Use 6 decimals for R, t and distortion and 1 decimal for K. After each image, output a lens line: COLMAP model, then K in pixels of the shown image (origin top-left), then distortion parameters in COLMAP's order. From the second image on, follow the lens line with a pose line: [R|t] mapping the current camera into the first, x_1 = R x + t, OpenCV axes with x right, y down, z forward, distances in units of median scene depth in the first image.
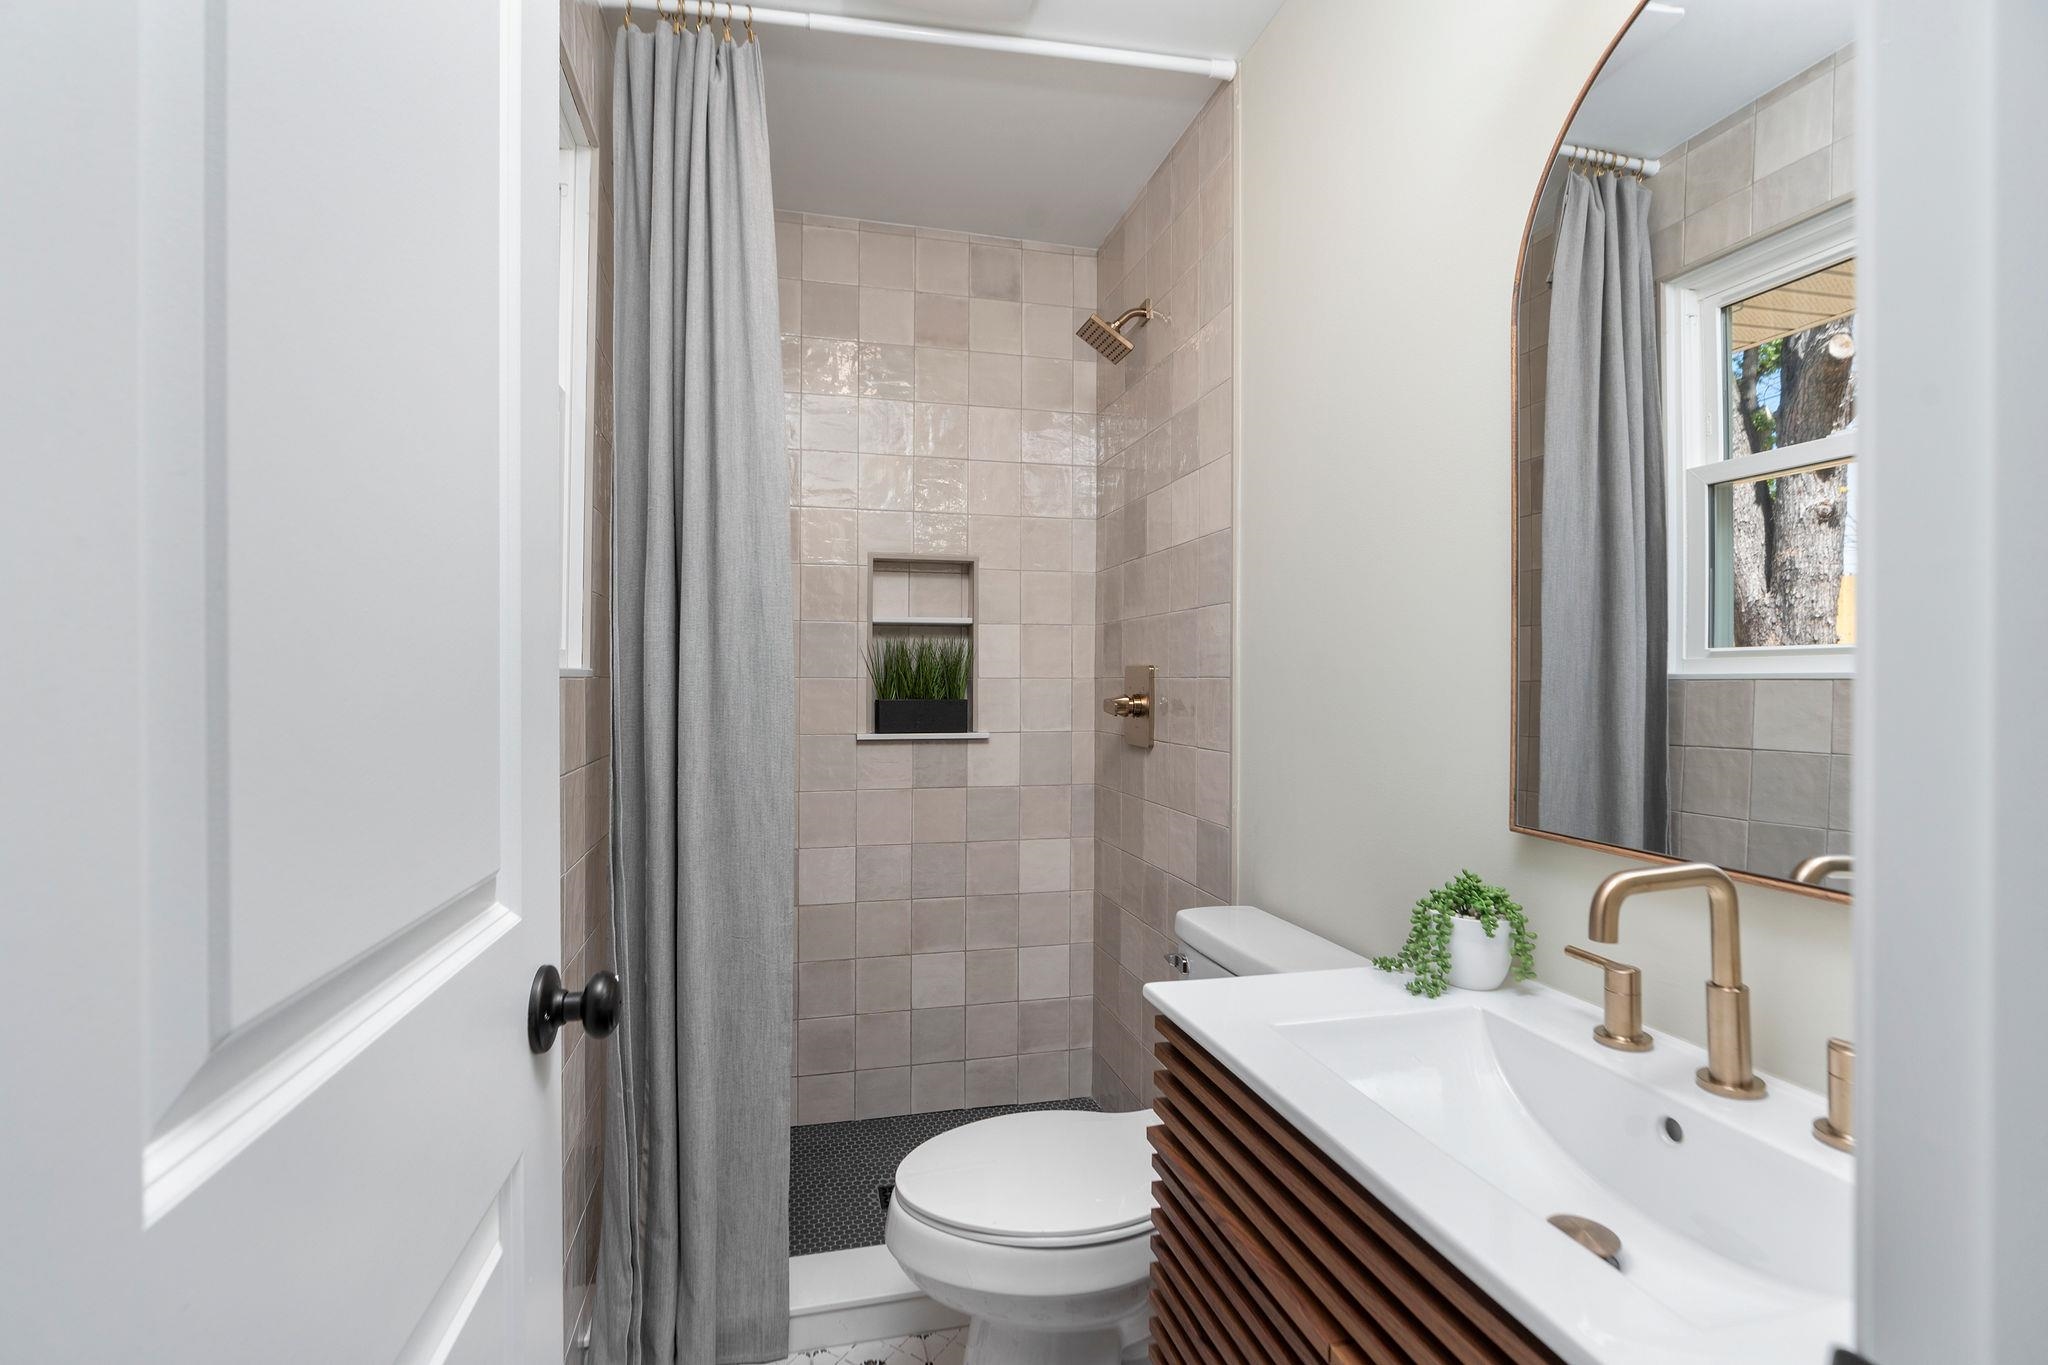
lens RADIAL K [[938.7, 0, 1025.0], [0, 938.7, 681.4], [0, 0, 1]] dist [0.002666, 0.000137]
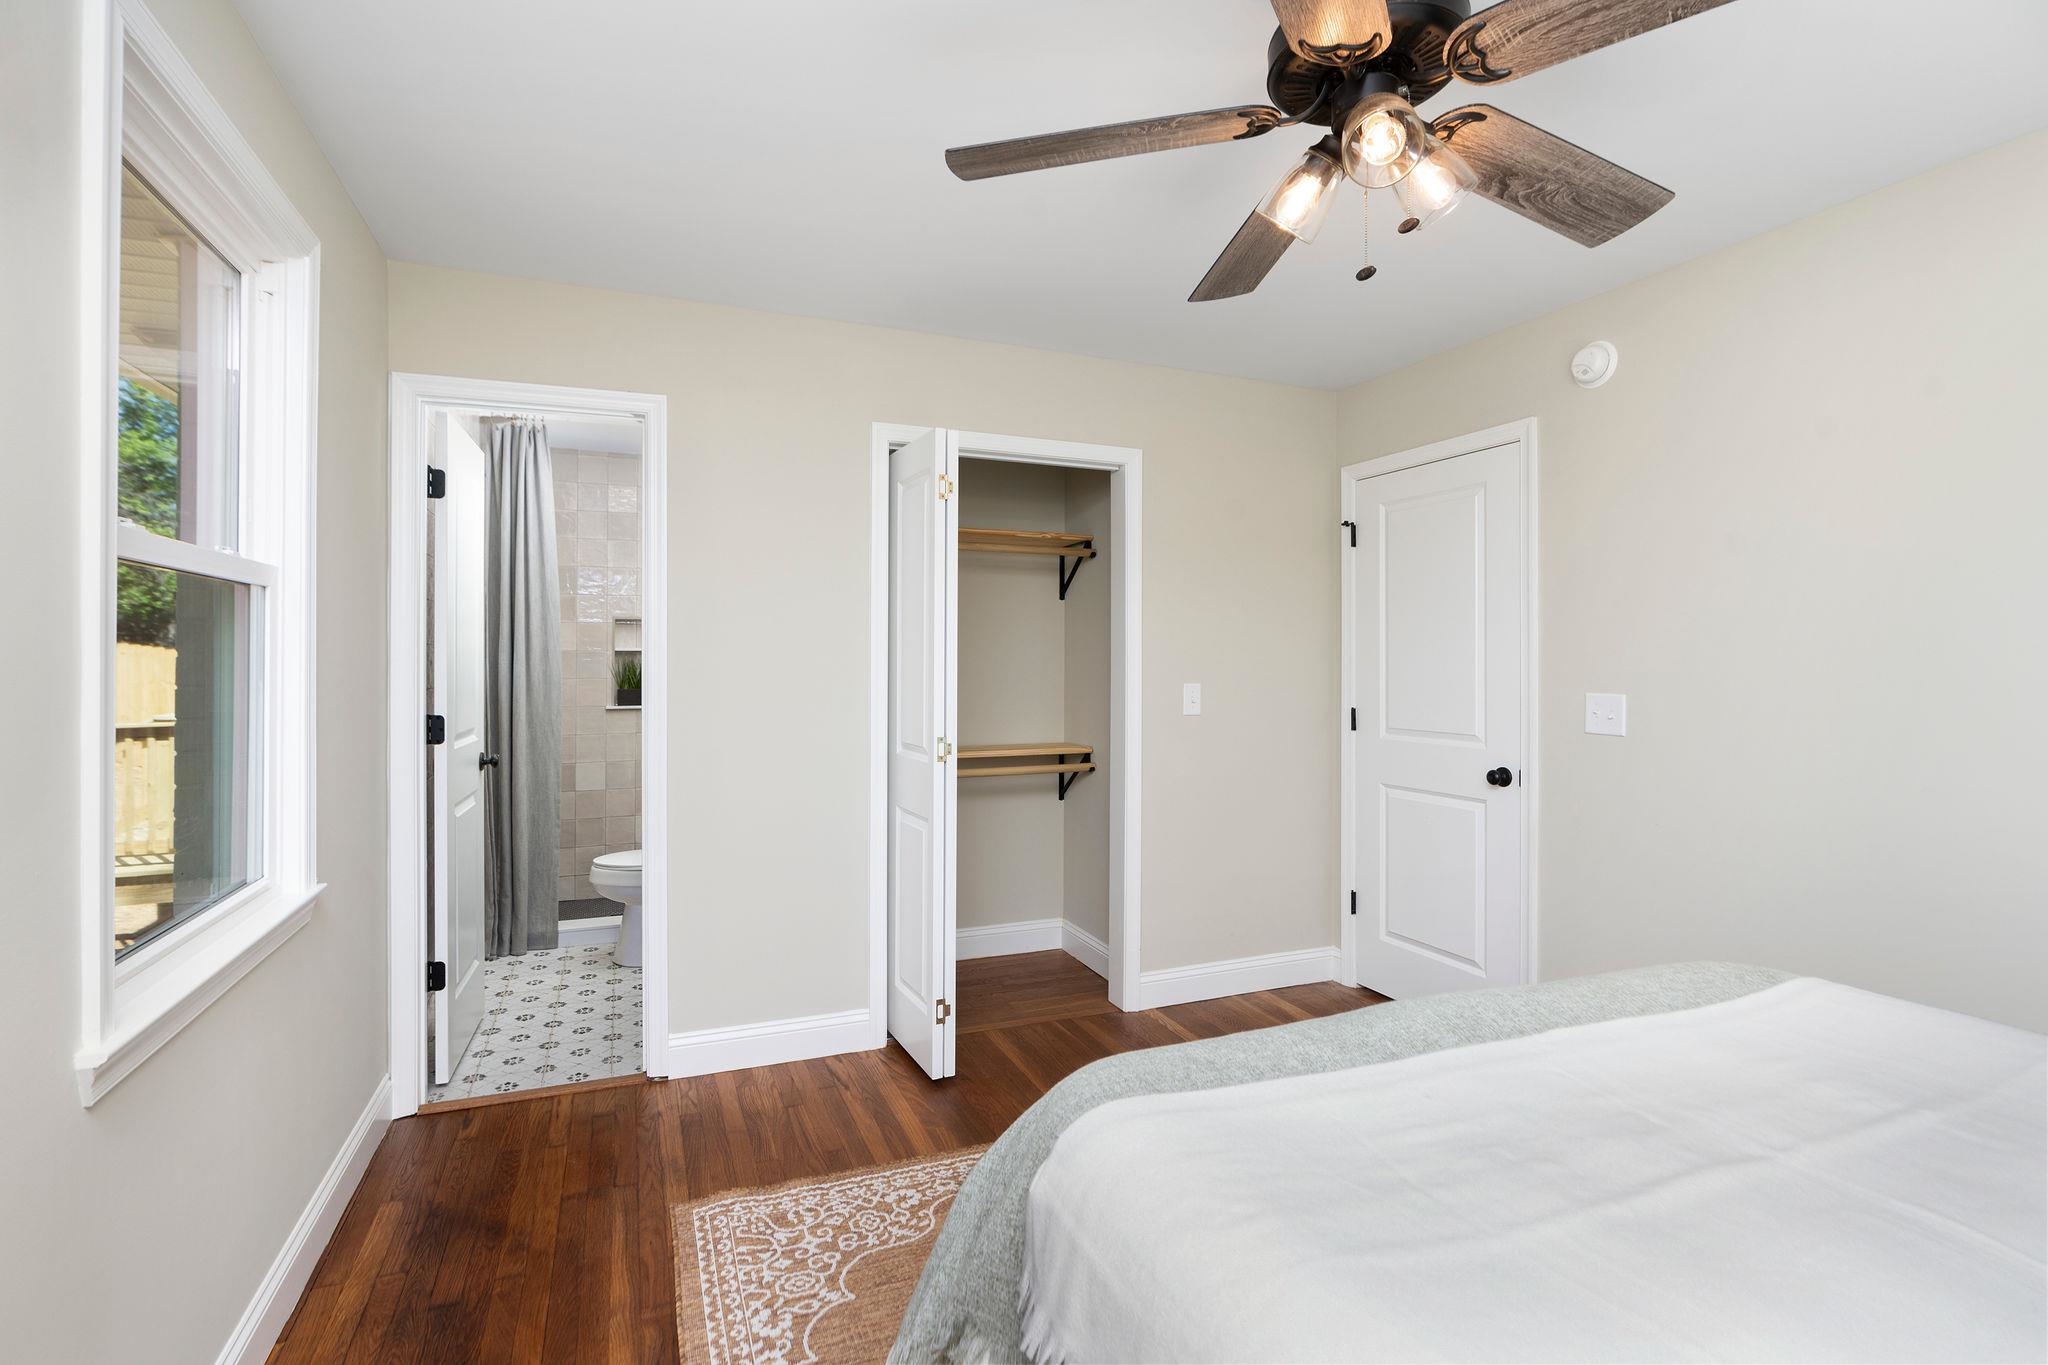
lens RADIAL K [[938.7, 0, 1015.8], [0, 938.7, 661.5], [0, 0, 1]] dist [0.002666, 0.000137]
pose [[0.989940, 0.000514, 0.141483, 0.611078], [0.000066, 0.999992, -0.004101, -0.047681], [-0.141484, 0.004069, 0.989932, -1.688580]]
